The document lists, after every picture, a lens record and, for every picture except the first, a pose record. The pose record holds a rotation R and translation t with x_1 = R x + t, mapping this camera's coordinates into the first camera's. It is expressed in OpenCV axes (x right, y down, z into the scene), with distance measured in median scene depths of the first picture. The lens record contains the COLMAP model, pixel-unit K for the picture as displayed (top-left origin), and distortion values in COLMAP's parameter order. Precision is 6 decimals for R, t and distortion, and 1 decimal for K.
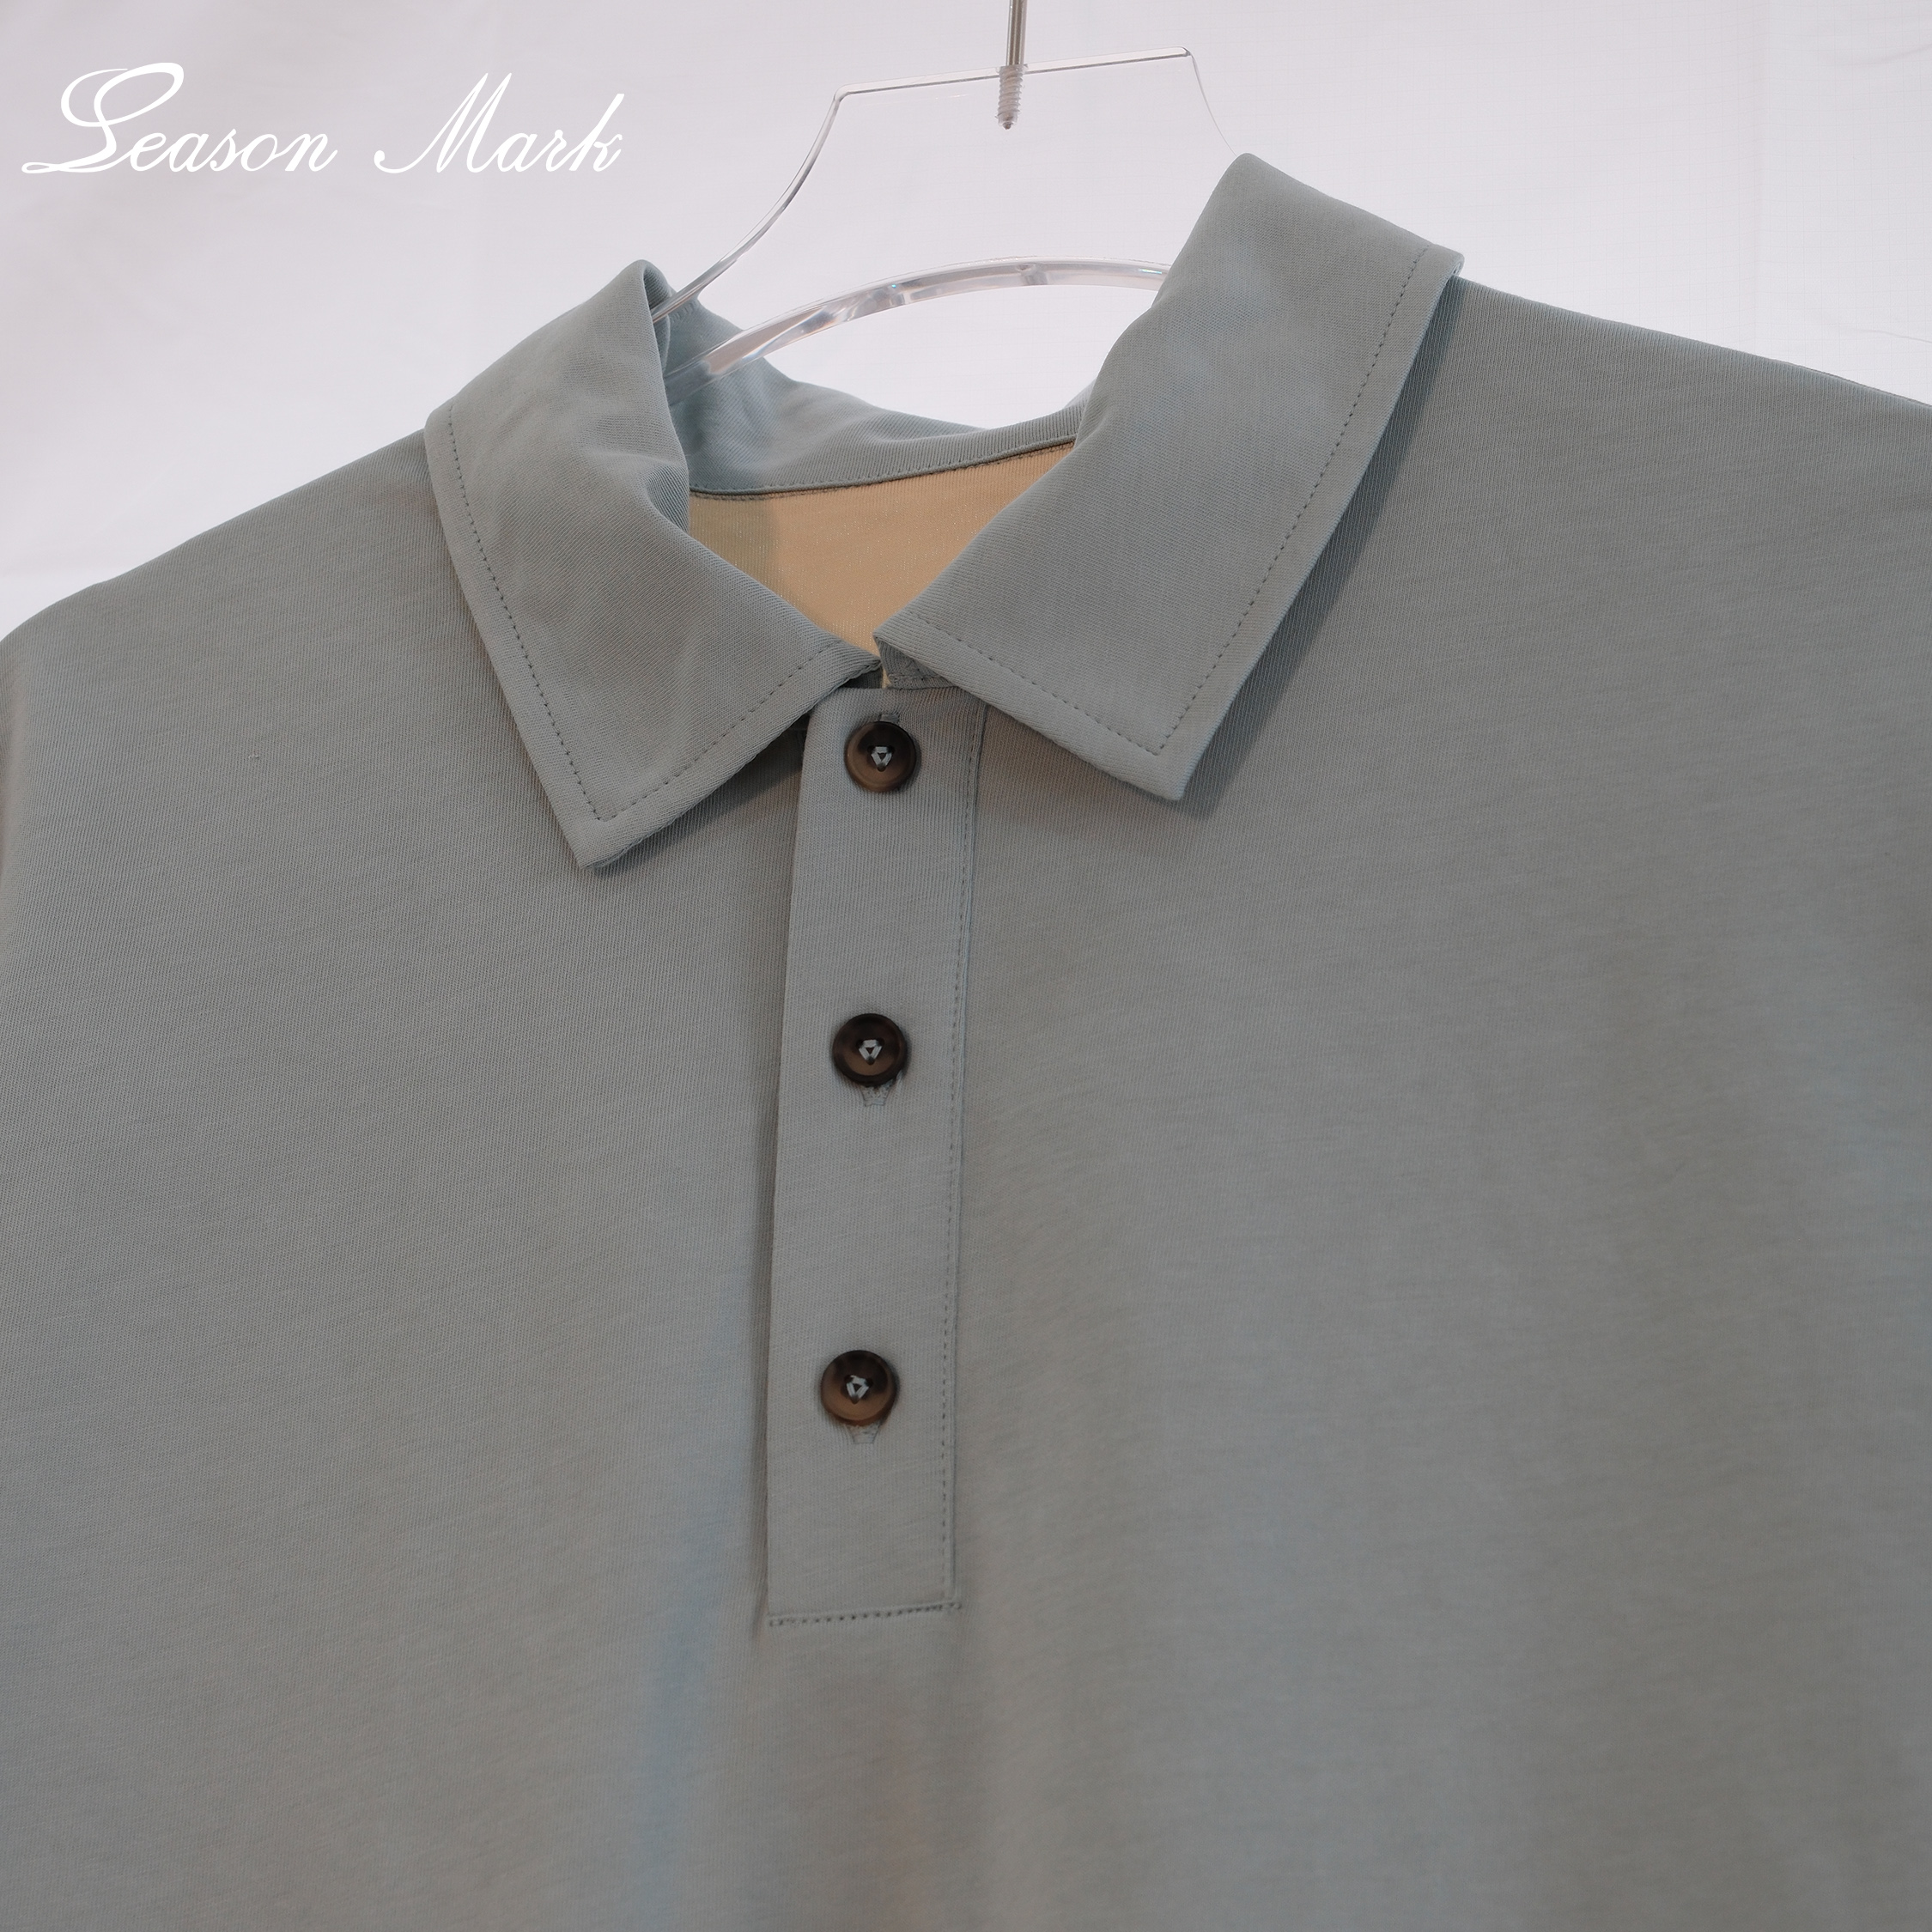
lens RADIAL K [[3424.4, 0, 966.0], [0, 3424.4, 966.0], [0, 0, 1]] dist [0.001506, 0.157480]
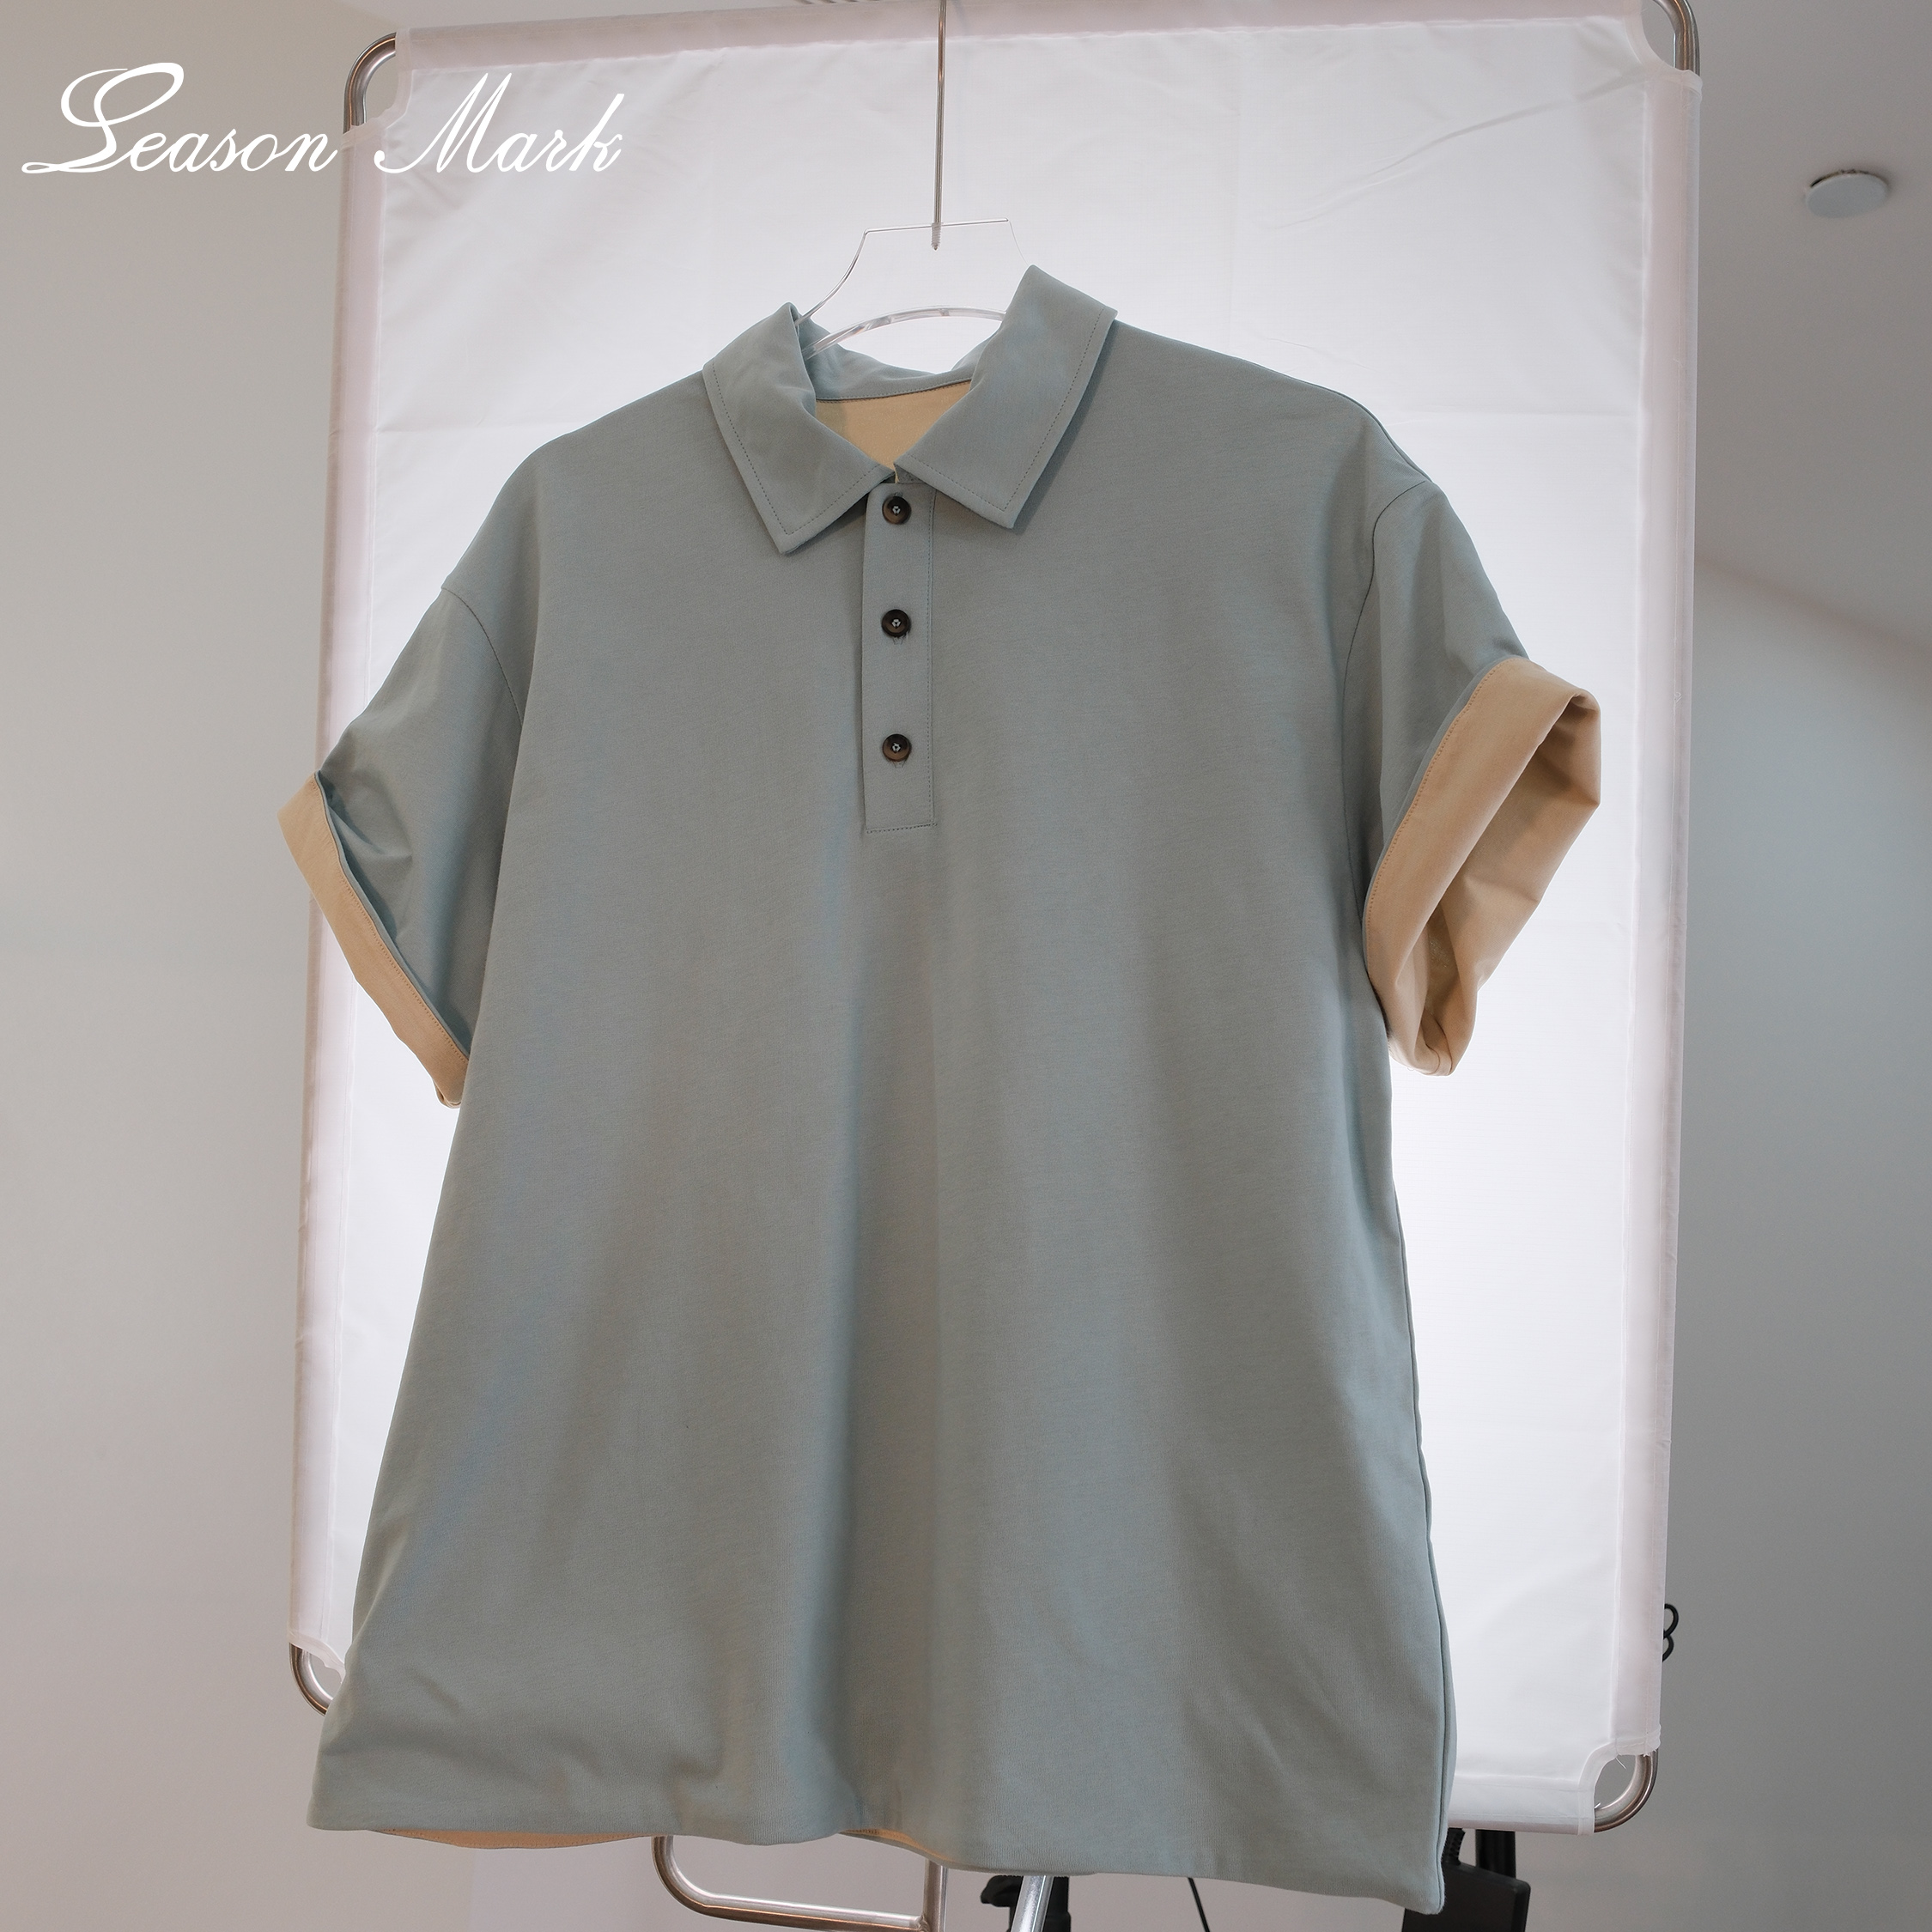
lens RADIAL K [[2276.6, 0, 952.4], [0, 2276.6, 917.5], [0, 0, 1]] dist [0.003106, -0.005570]
pose [[0.995533, -0.014627, 0.093275, -0.148185], [0.000394, 0.988561, 0.150824, -0.015684], [-0.094414, -0.150113, 0.984150, -0.758040]]
